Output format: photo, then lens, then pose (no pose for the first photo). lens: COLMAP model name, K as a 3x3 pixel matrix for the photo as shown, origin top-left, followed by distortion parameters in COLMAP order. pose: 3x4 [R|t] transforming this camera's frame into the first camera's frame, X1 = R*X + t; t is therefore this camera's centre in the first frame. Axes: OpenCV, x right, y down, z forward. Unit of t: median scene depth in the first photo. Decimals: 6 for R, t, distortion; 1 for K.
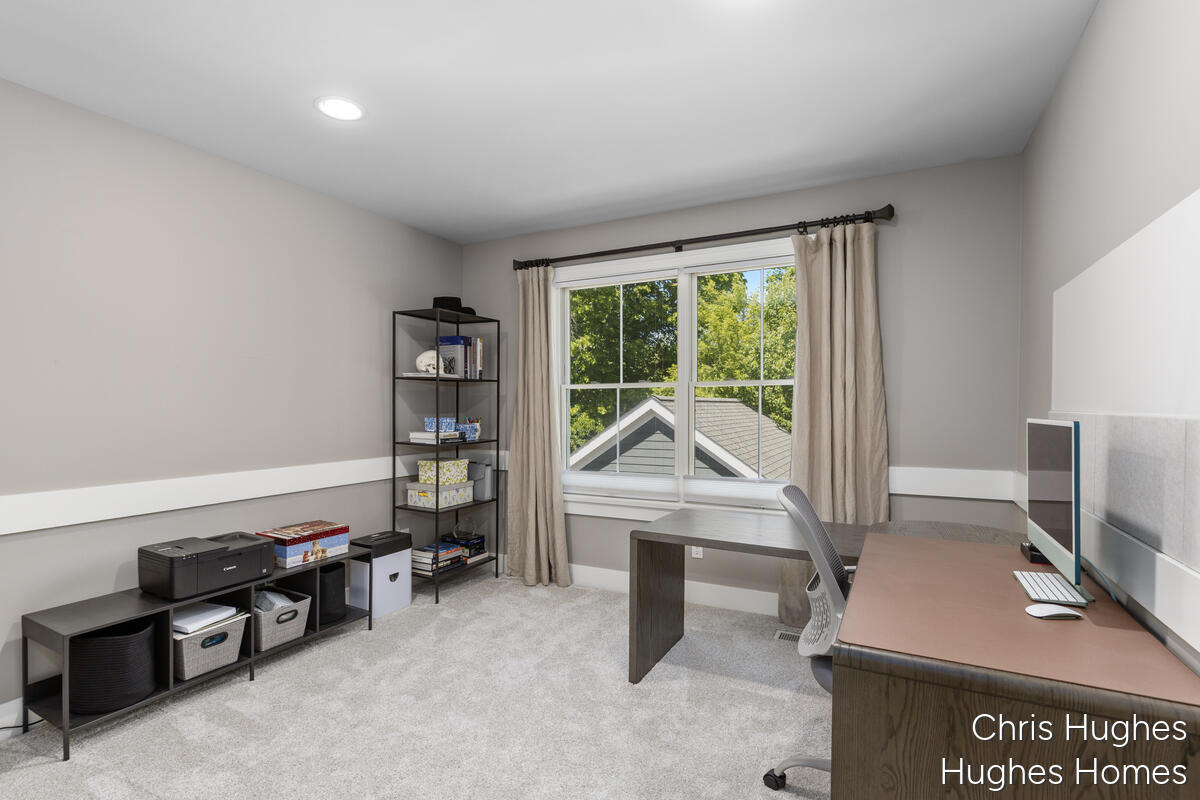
lens RADIAL K [[582.4, 0, 600.0], [0, 582.4, 400.0], [0, 0, 1]] dist [-0.003190, -0.000083]
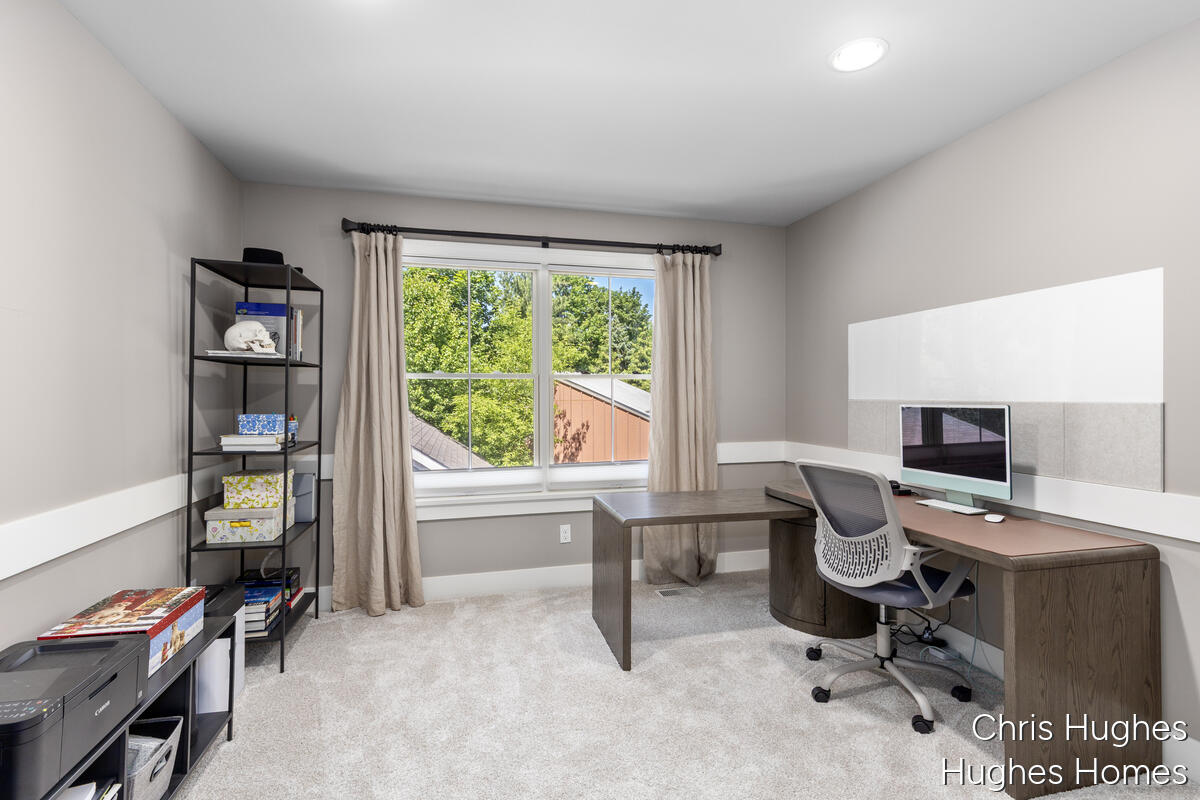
lens RADIAL K [[544.8, 0, 594.0], [0, 544.8, 381.7], [0, 0, 1]] dist [0.000356, 0.000177]
pose [[0.742016, 0.017083, 0.670164, -0.430108], [-0.004087, 0.999772, -0.020960, 0.002176], [-0.670369, 0.012814, 0.741917, 0.223399]]
